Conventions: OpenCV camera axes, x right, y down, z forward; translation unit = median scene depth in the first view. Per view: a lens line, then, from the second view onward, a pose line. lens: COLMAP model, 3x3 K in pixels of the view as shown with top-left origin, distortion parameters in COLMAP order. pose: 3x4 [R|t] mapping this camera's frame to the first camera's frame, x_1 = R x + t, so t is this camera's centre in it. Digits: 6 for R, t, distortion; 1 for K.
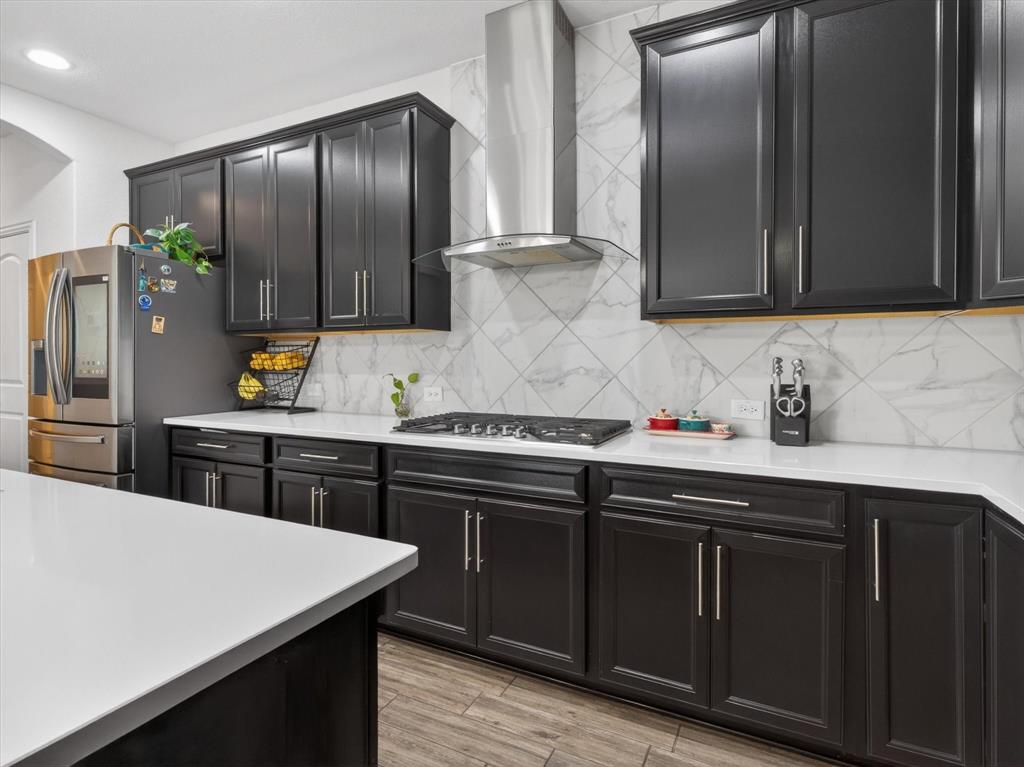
lens RADIAL K [[534.9, 0, 509.6], [0, 534.9, 364.4], [0, 0, 1]] dist [0.006669, 0.000202]
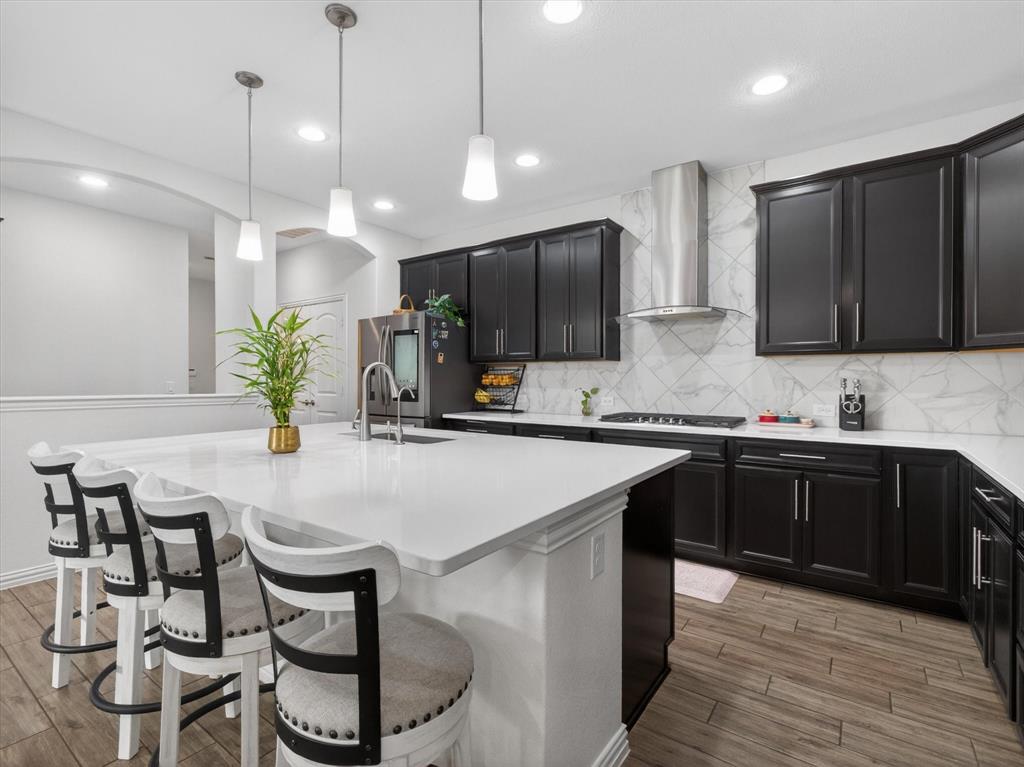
lens RADIAL K [[484.4, 0, 513.5], [0, 484.4, 381.5], [0, 0, 1]] dist [0.001366, 0.000887]
pose [[0.988539, 0.002189, -0.150952, -0.231389], [-0.002776, 0.999989, -0.003679, 0.004159], [0.150943, 0.004056, 0.988534, -0.518388]]
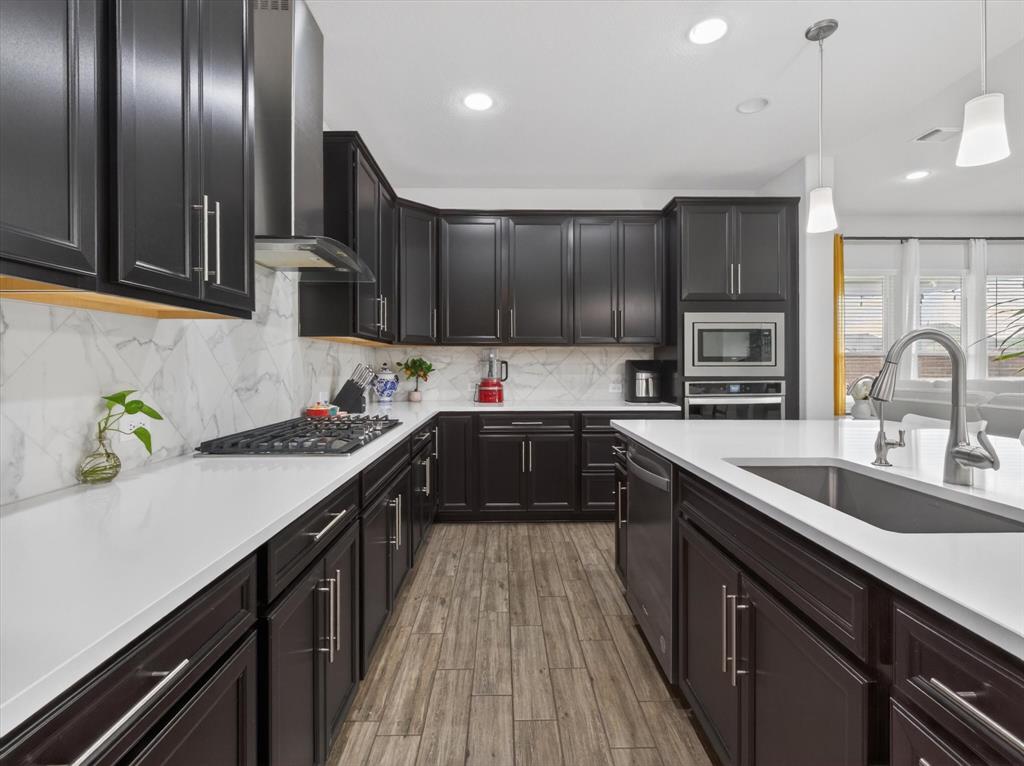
lens RADIAL K [[484.4, 0, 503.5], [0, 484.4, 364.7], [0, 0, 1]] dist [0.001366, 0.000887]
pose [[-0.449002, 0.003079, 0.893525, -0.891471], [0.012465, 0.999918, 0.002819, -0.006742], [-0.893444, 0.012404, -0.449004, 1.015820]]
